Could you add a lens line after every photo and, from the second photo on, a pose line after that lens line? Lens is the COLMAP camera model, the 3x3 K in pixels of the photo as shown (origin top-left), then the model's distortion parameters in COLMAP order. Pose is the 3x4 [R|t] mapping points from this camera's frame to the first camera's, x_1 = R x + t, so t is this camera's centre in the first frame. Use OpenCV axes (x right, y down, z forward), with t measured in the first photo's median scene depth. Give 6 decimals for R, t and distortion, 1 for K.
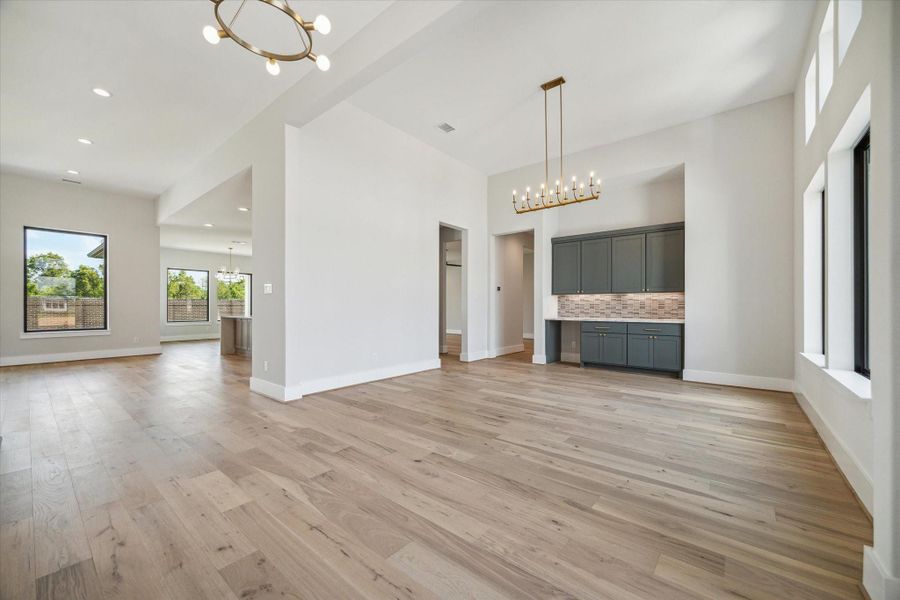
lens RADIAL K [[351.2, 0, 444.5], [0, 351.2, 304.2], [0, 0, 1]] dist [-0.006245, 0.000132]
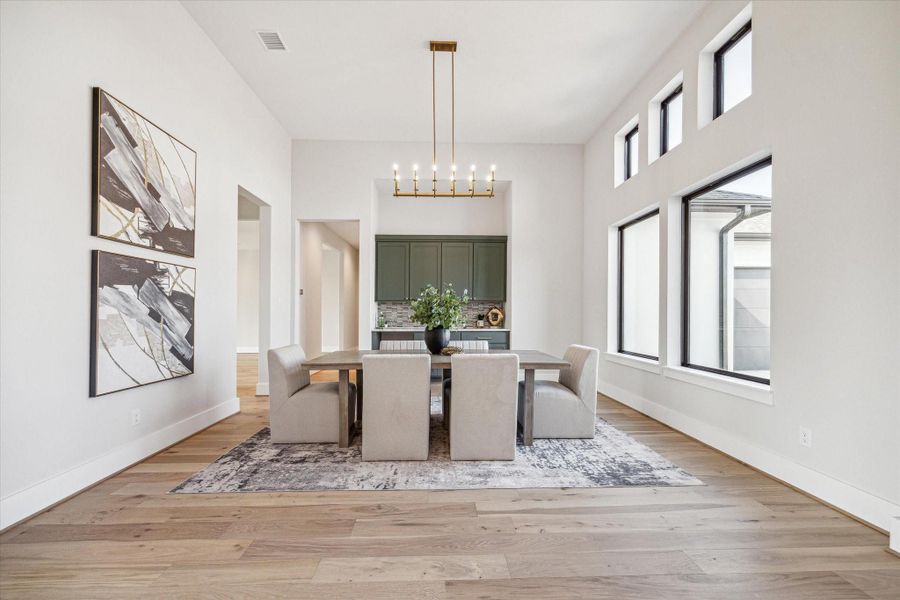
lens RADIAL K [[374.1, 0, 449.7], [0, 374.1, 309.2], [0, 0, 1]] dist [-0.002789, -0.000386]
pose [[0.745210, 0.004594, 0.666813, -0.280448], [-0.003739, 0.999989, -0.002711, -0.009727], [-0.666819, -0.000473, 0.745220, 0.356863]]
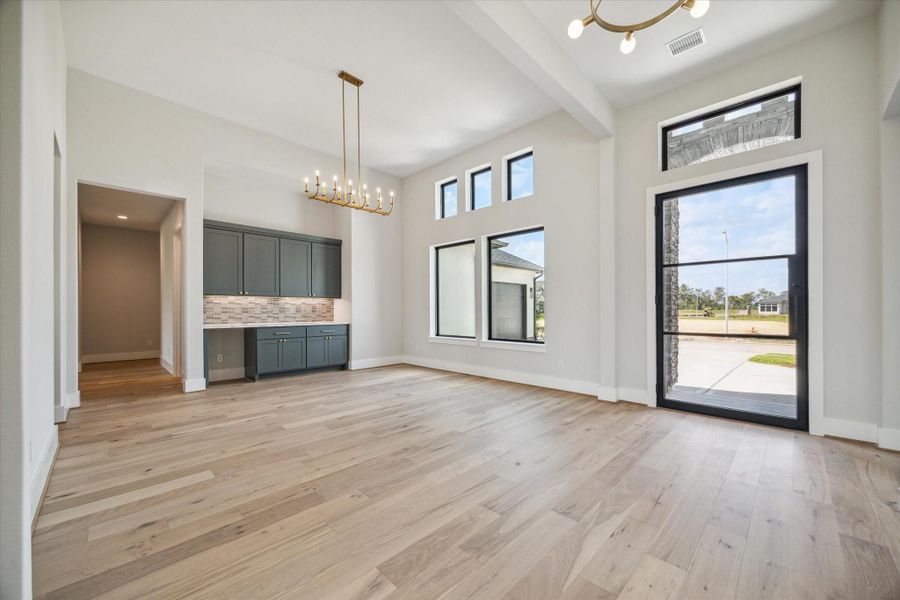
lens RADIAL K [[351.2, 0, 465.5], [0, 351.2, 305.8], [0, 0, 1]] dist [-0.006245, 0.000132]
pose [[0.062449, 0.010040, 0.997998, -0.674780], [-0.003411, 0.999946, -0.009846, 0.002134], [-0.998042, -0.002790, 0.062480, 0.670739]]
